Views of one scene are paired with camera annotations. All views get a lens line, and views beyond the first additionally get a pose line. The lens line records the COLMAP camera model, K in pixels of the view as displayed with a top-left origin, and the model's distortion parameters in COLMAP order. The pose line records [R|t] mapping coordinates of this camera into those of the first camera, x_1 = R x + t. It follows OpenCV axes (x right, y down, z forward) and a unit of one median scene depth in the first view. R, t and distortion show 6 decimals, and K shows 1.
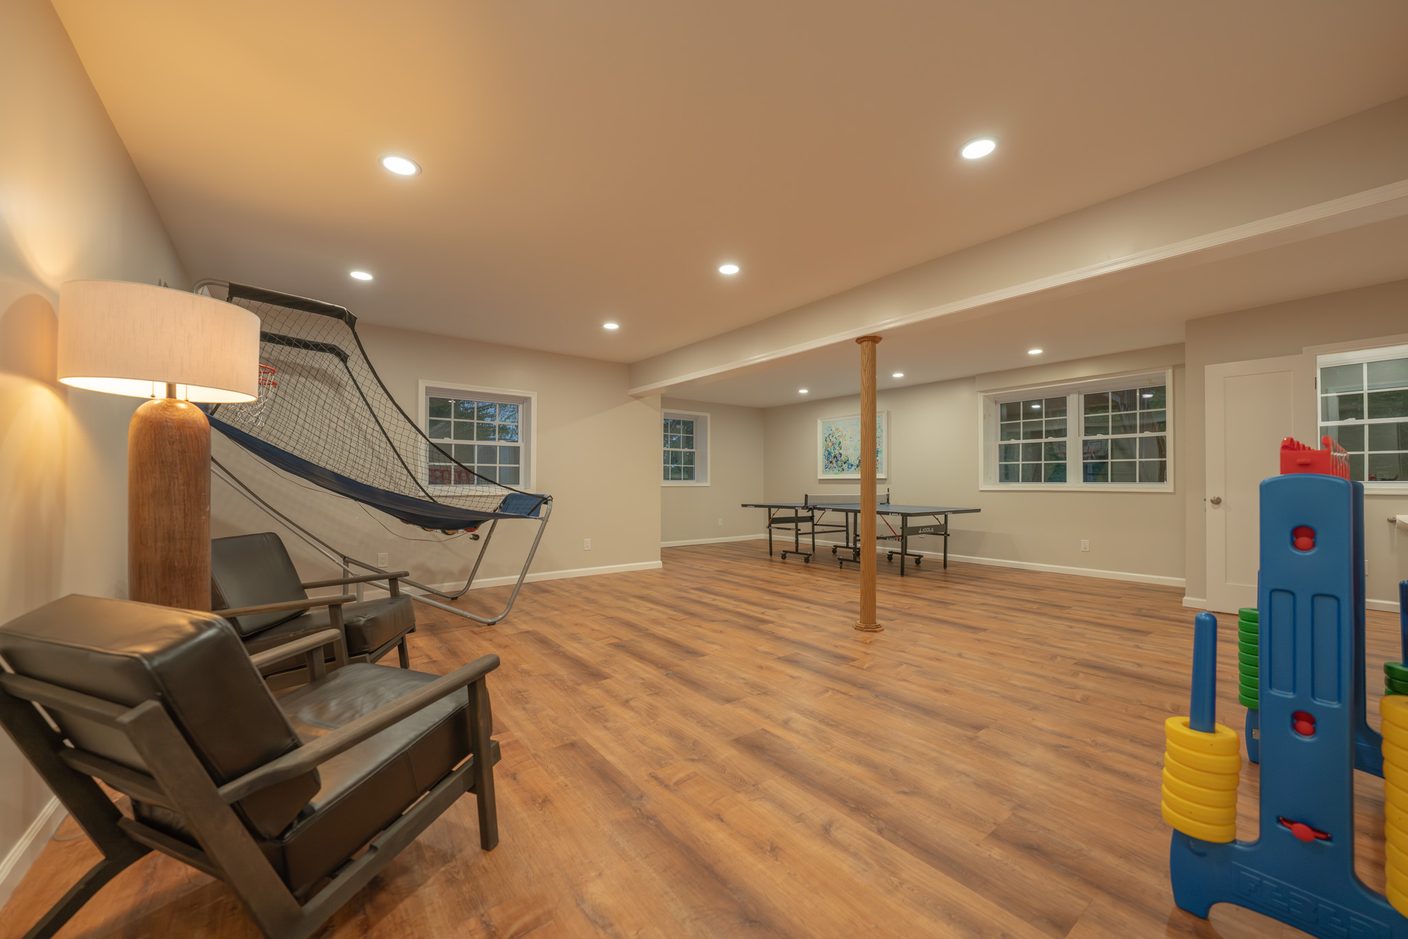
lens RADIAL K [[517.8, 0, 710.5], [0, 517.8, 477.1], [0, 0, 1]] dist [-0.001067, 0.000165]
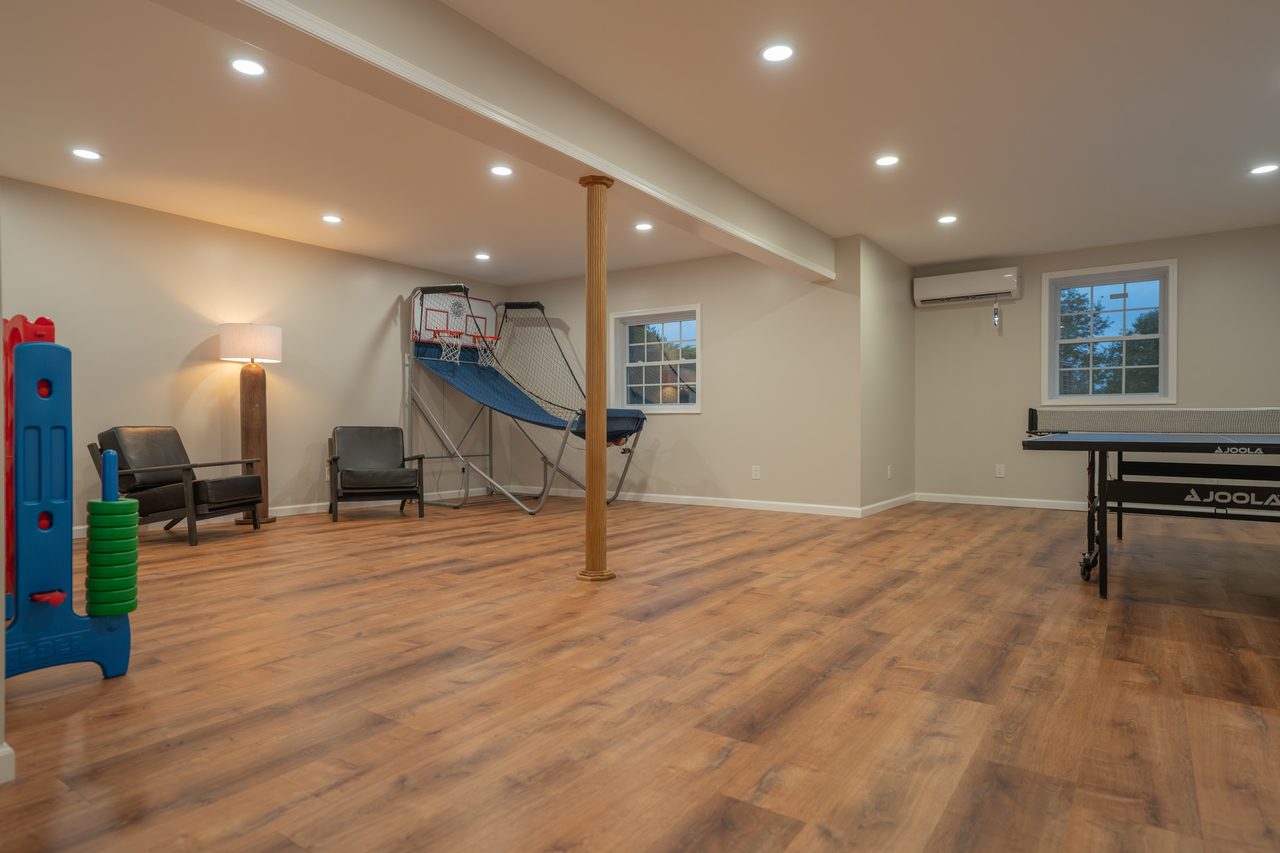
lens RADIAL K [[711.2, 0, 641.8], [0, 711.2, 432.8], [0, 0, 1]] dist [-0.000310, 0.000611]
pose [[0.295877, 0.003076, -0.955221, 1.395843], [0.010688, 0.999922, 0.006530, 0.097325], [0.955166, -0.012142, 0.295821, 0.859645]]
